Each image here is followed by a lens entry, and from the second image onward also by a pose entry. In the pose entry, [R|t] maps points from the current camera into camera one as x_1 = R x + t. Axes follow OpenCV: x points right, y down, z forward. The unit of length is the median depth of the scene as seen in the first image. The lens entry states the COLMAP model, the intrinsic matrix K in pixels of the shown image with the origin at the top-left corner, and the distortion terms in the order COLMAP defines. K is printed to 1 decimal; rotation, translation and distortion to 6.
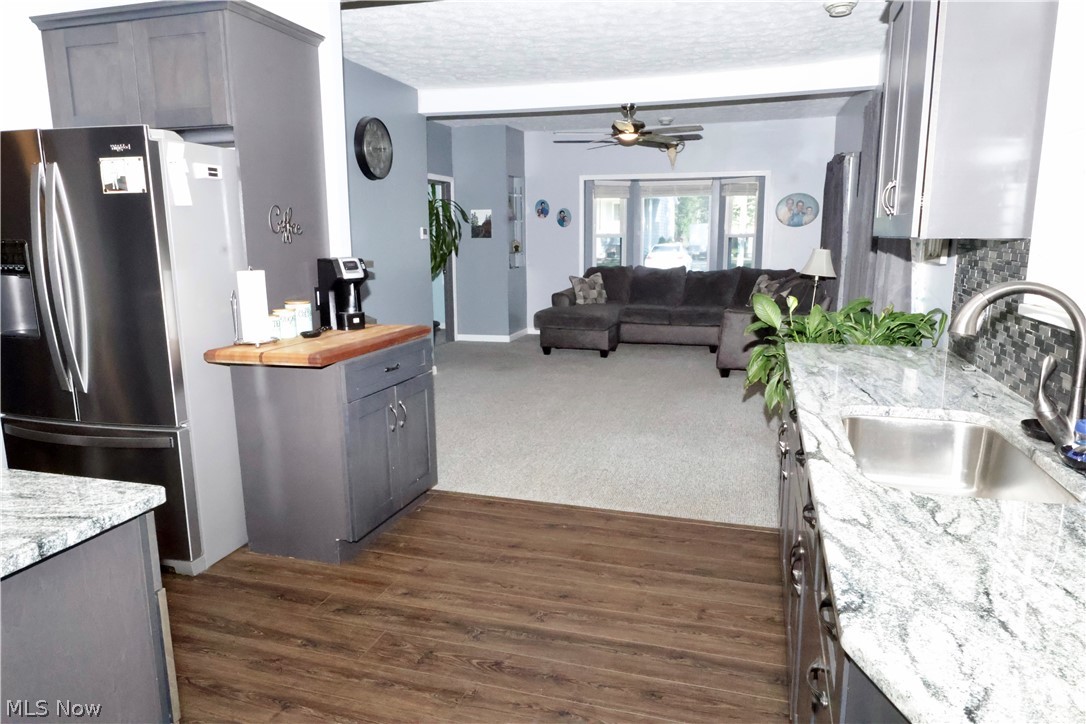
lens RADIAL K [[708.2, 0, 549.6], [0, 708.2, 362.4], [0, 0, 1]] dist [-0.001895, -0.002323]
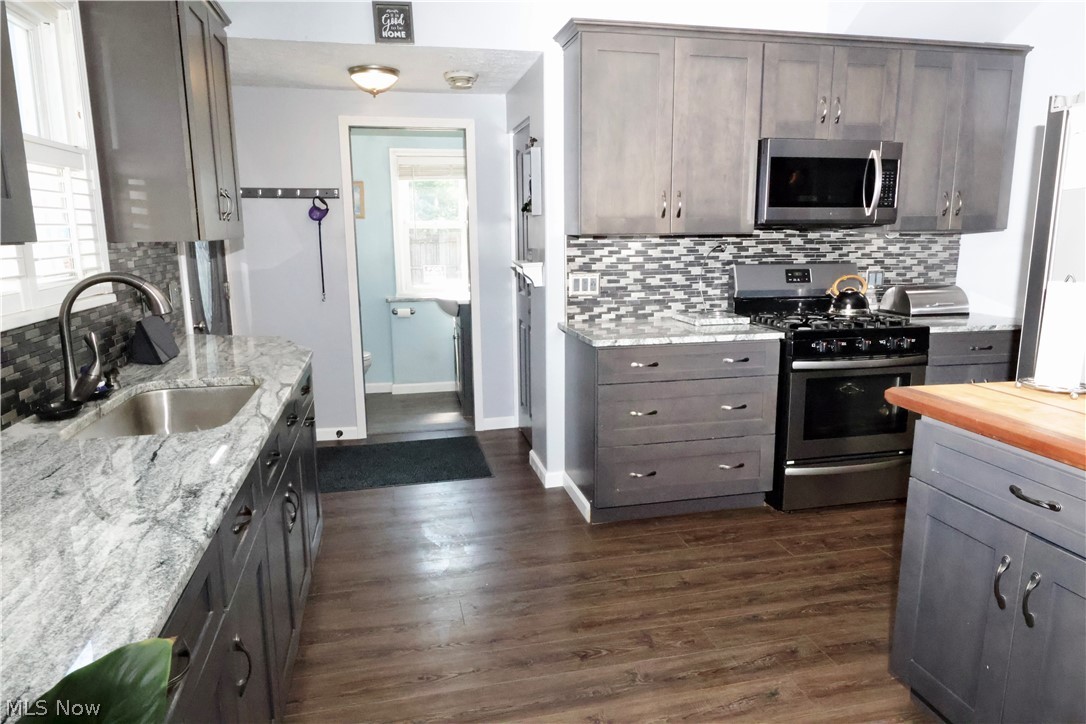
lens RADIAL K [[708.2, 0, 555.4], [0, 708.2, 364.8], [0, 0, 1]] dist [-0.001895, -0.002323]
pose [[-0.863469, 0.100853, -0.494216, 0.109314], [-0.082764, 0.938199, 0.336056, -0.078529], [0.497565, 0.331077, -0.801759, 0.432305]]
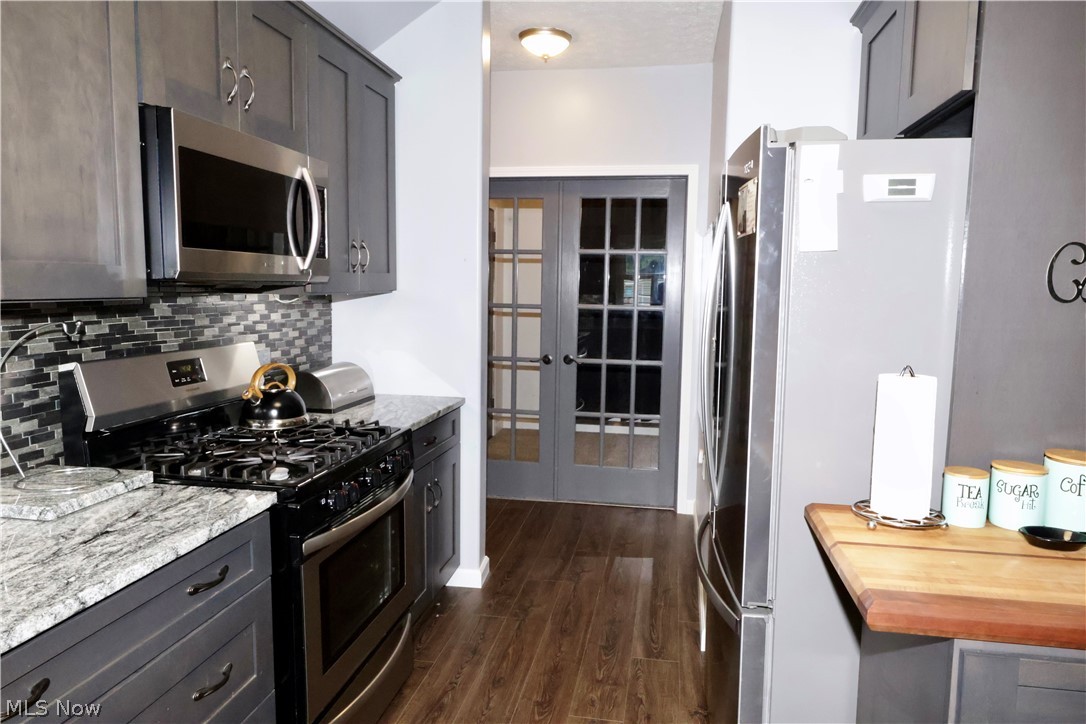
lens RADIAL K [[708.2, 0, 561.8], [0, 708.2, 368.3], [0, 0, 1]] dist [-0.001895, -0.002323]
pose [[0.126773, 0.119514, -0.984705, 0.011970], [-0.192377, 0.976829, 0.093791, -0.044071], [0.973098, 0.177545, 0.146828, 0.226160]]
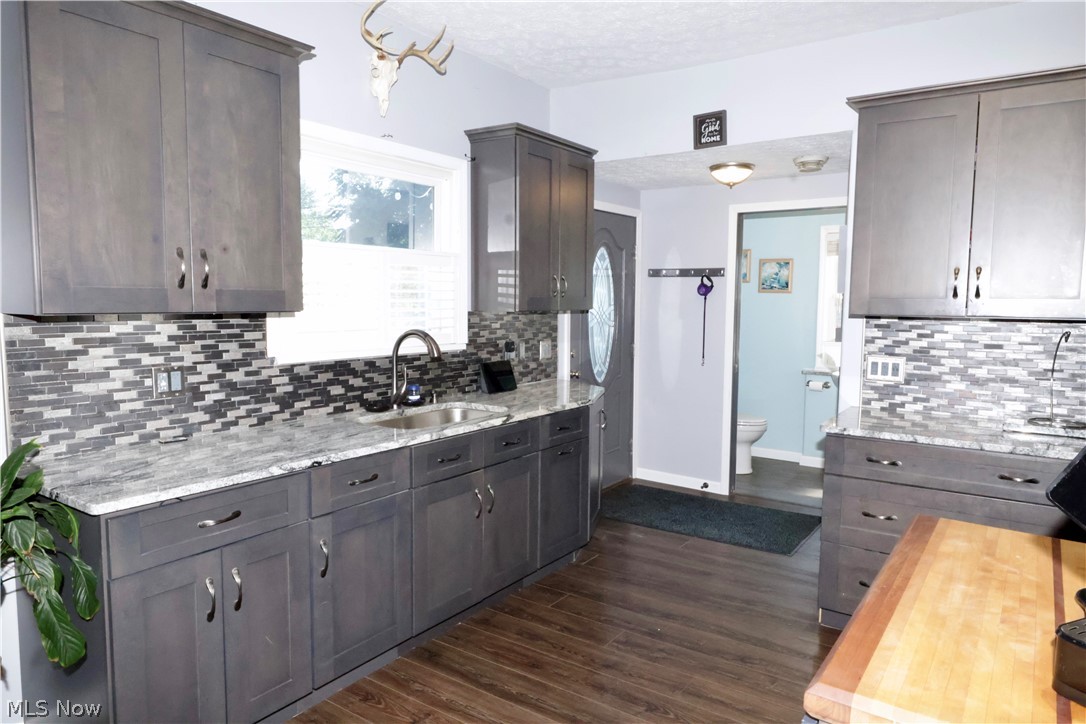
lens RADIAL K [[708.2, 0, 547.7], [0, 708.2, 362.5], [0, 0, 1]] dist [-0.001895, -0.002323]
pose [[-0.952124, -0.035069, 0.303695, -0.060827], [0.046973, 0.964821, 0.258678, -0.094681], [-0.302083, 0.260559, -0.916982, 0.494692]]
